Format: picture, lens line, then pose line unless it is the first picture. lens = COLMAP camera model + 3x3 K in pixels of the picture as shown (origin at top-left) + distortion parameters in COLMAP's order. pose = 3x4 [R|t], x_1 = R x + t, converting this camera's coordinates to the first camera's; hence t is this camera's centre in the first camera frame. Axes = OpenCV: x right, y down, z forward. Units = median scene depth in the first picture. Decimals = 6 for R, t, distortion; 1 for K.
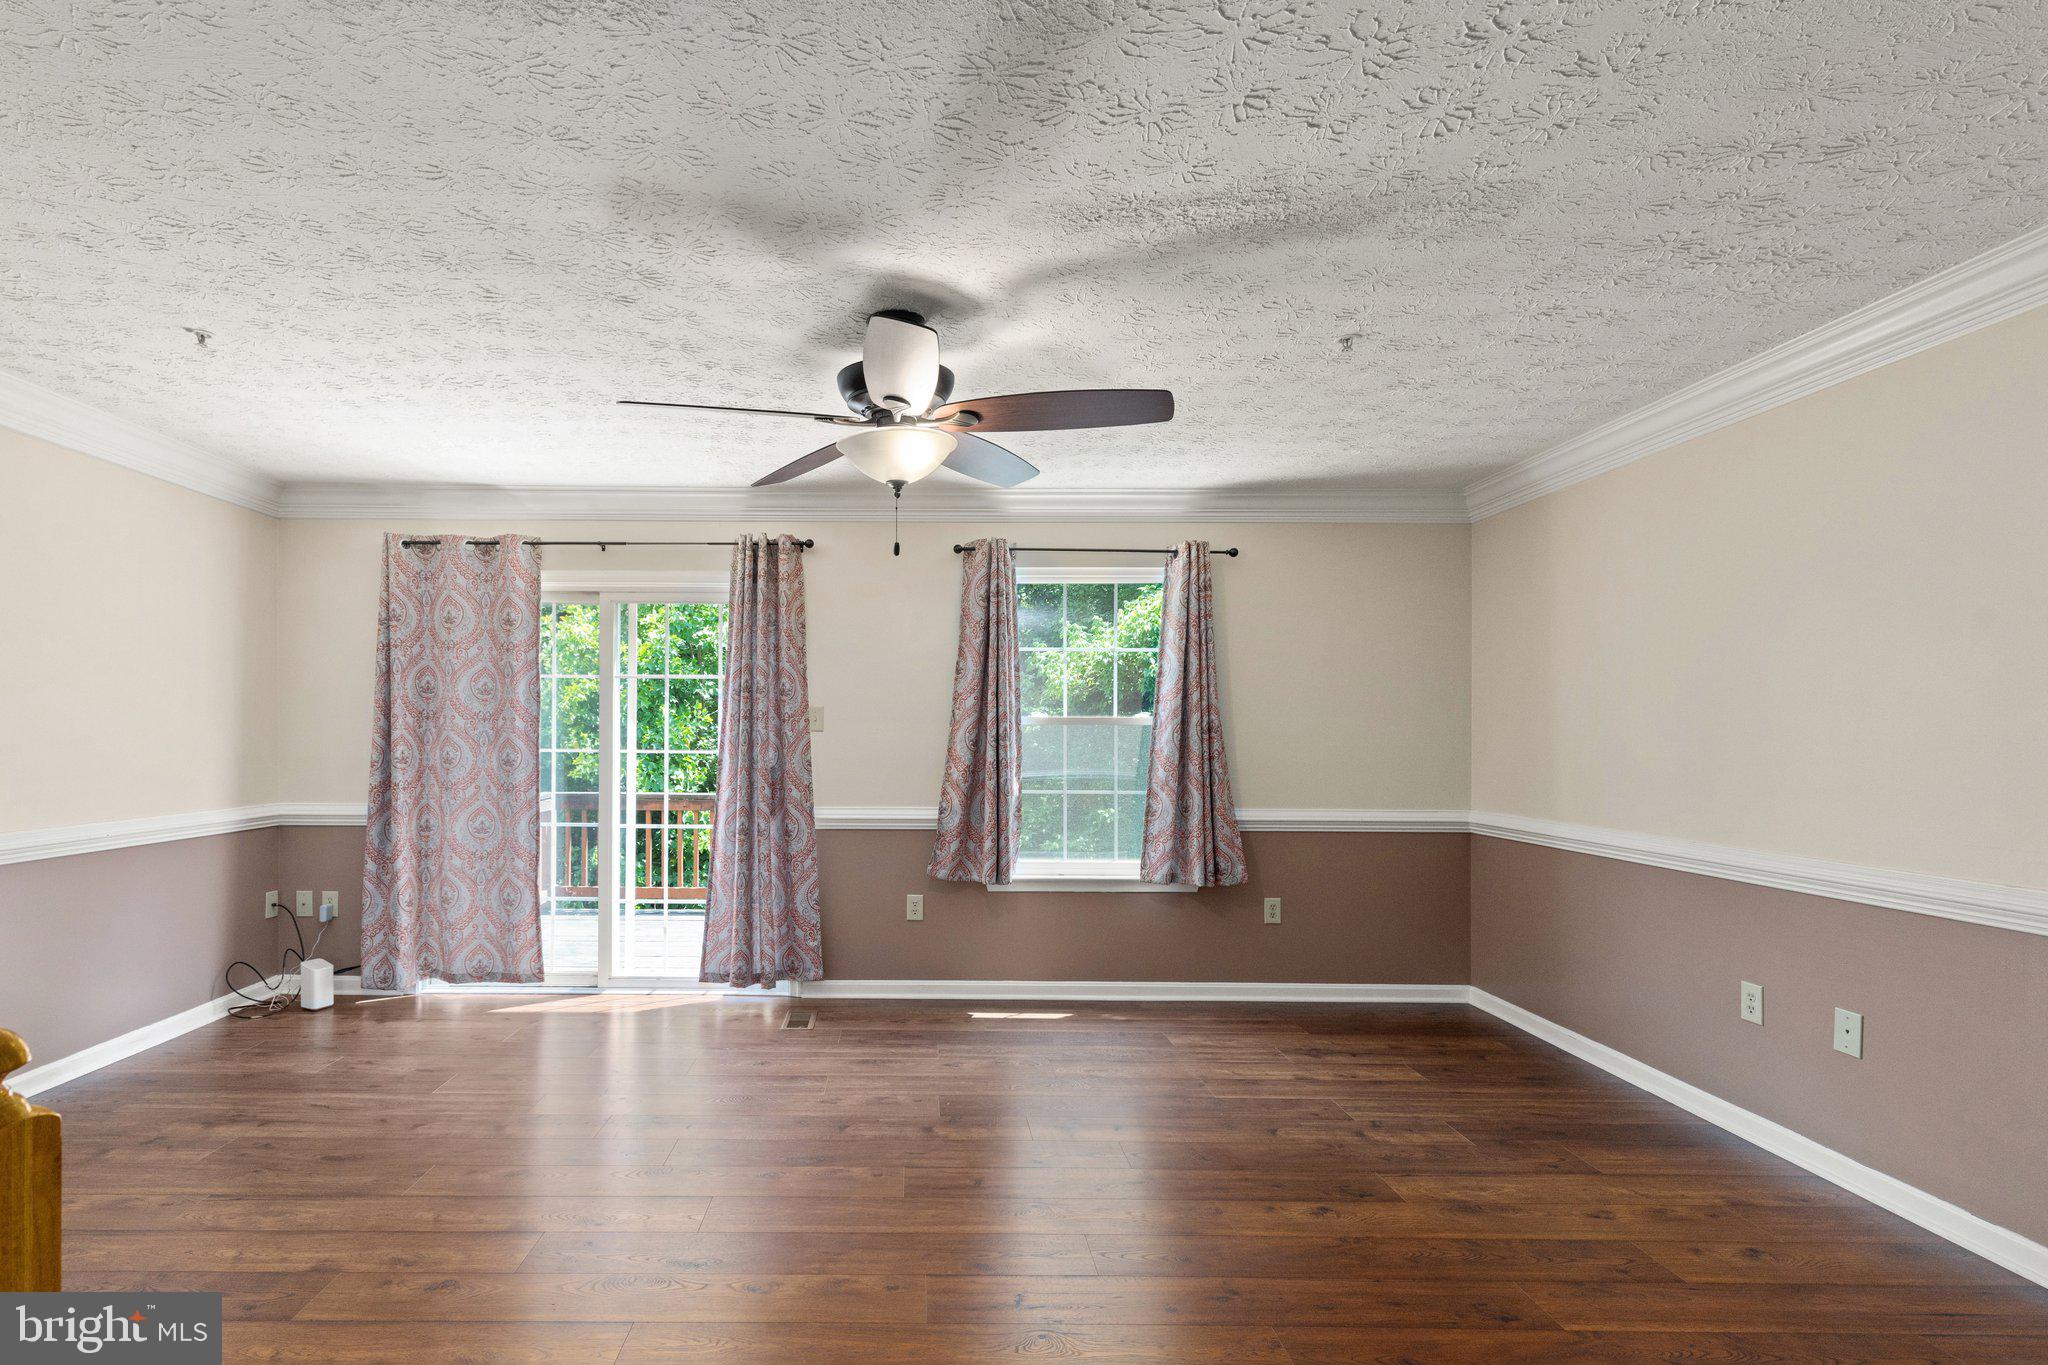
lens RADIAL K [[952.6, 0, 905.8], [0, 952.6, 727.3], [0, 0, 1]] dist [0.003928, -0.000288]
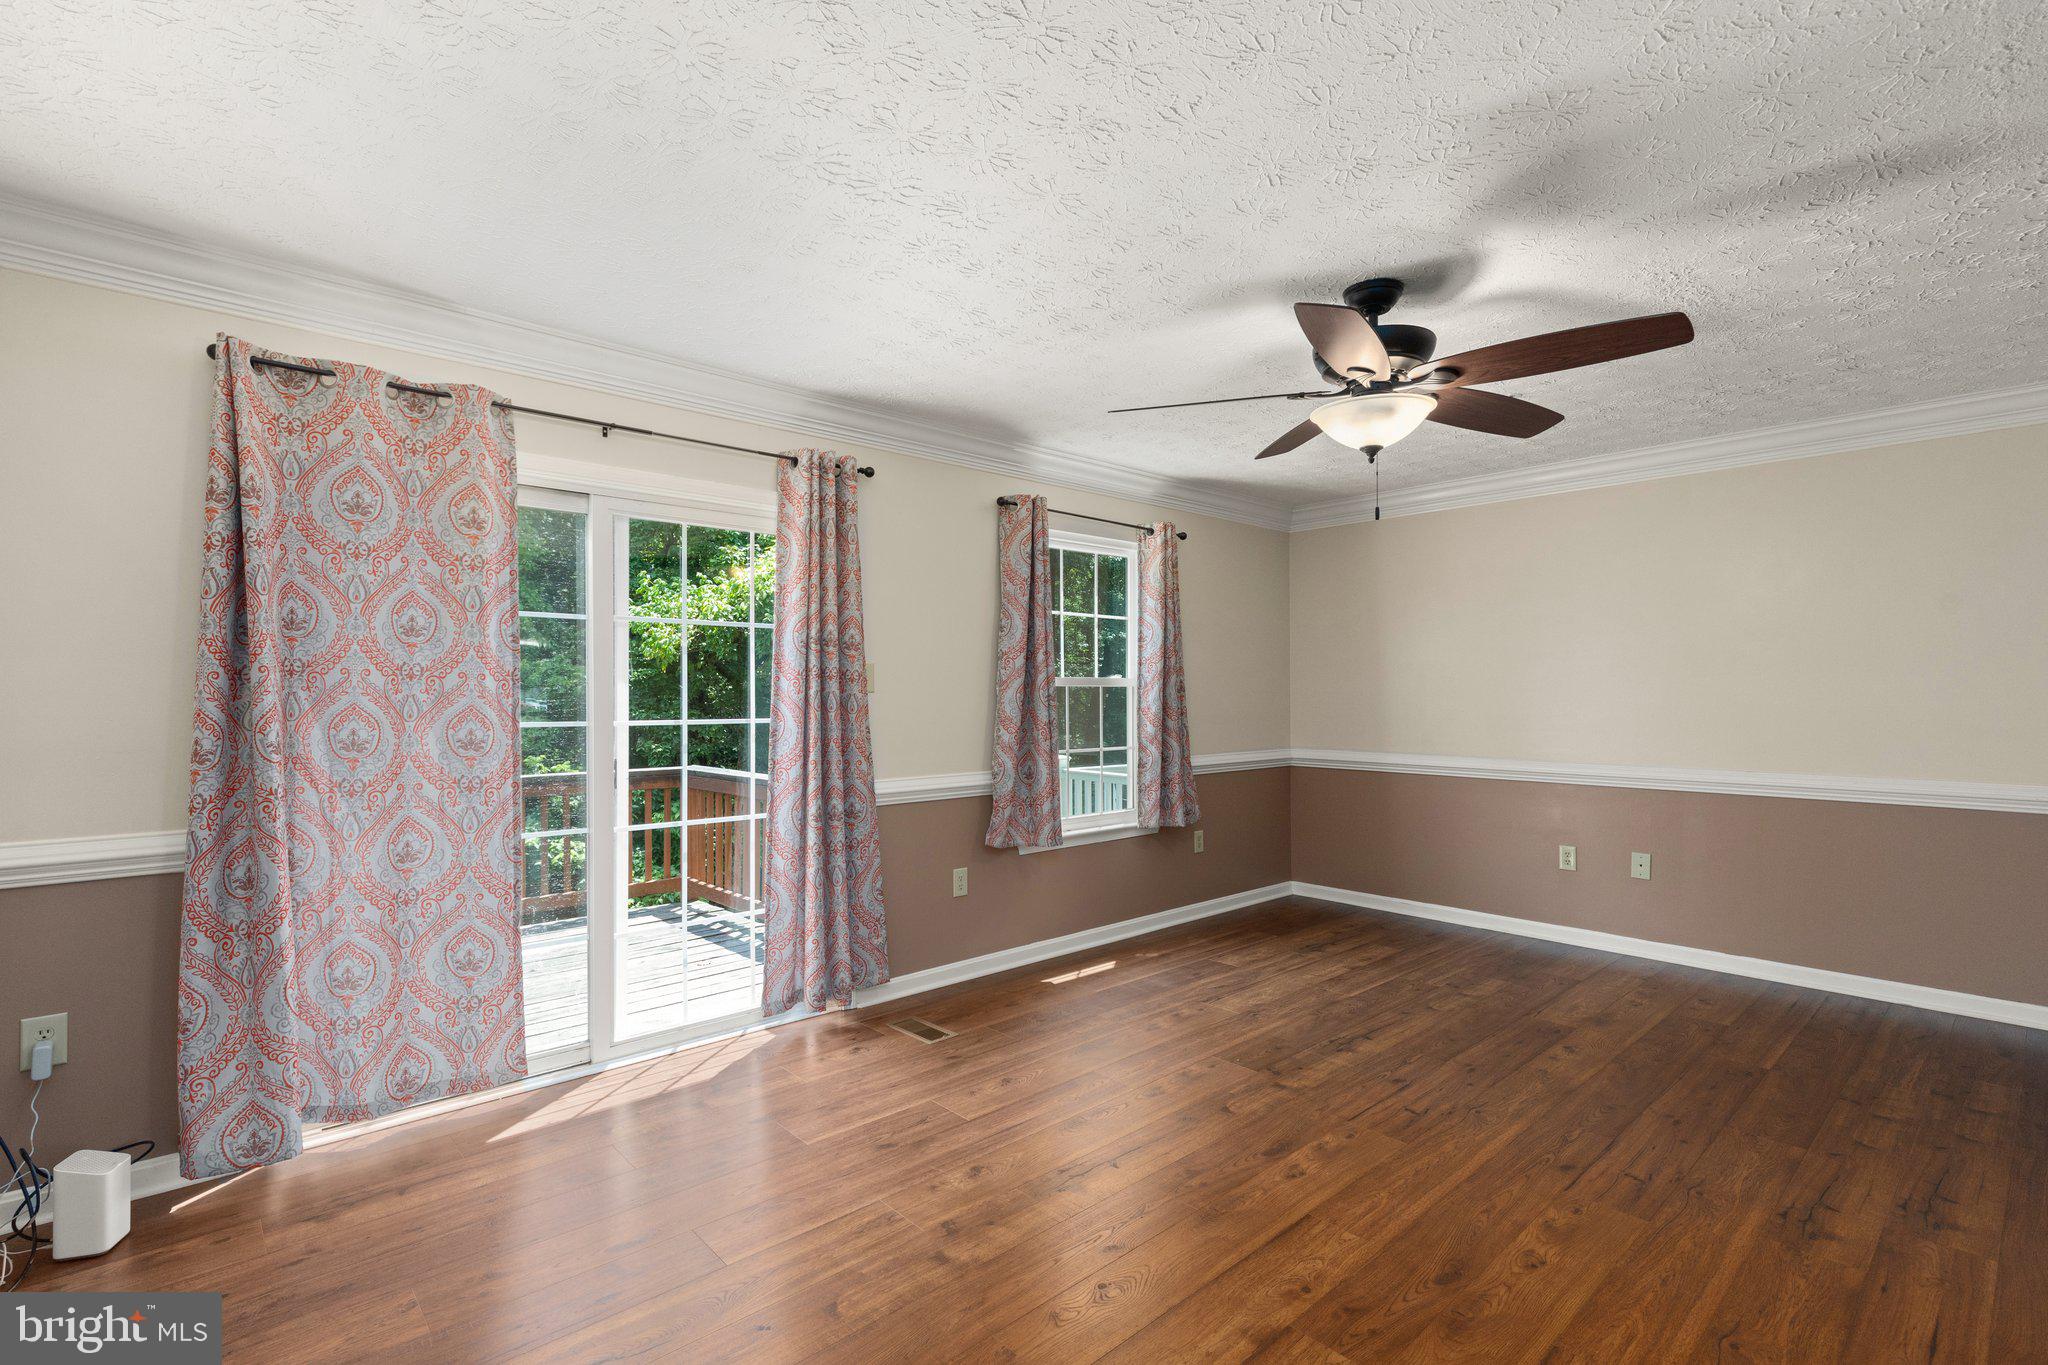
lens RADIAL K [[920.4, 0, 993.6], [0, 920.4, 684.5], [0, 0, 1]] dist [0.003685, -0.001121]
pose [[0.748733, 0.000219, 0.662871, -0.568304], [0.000724, 0.999999, -0.001148, -0.002083], [-0.662871, 0.001340, 0.748733, 0.313192]]
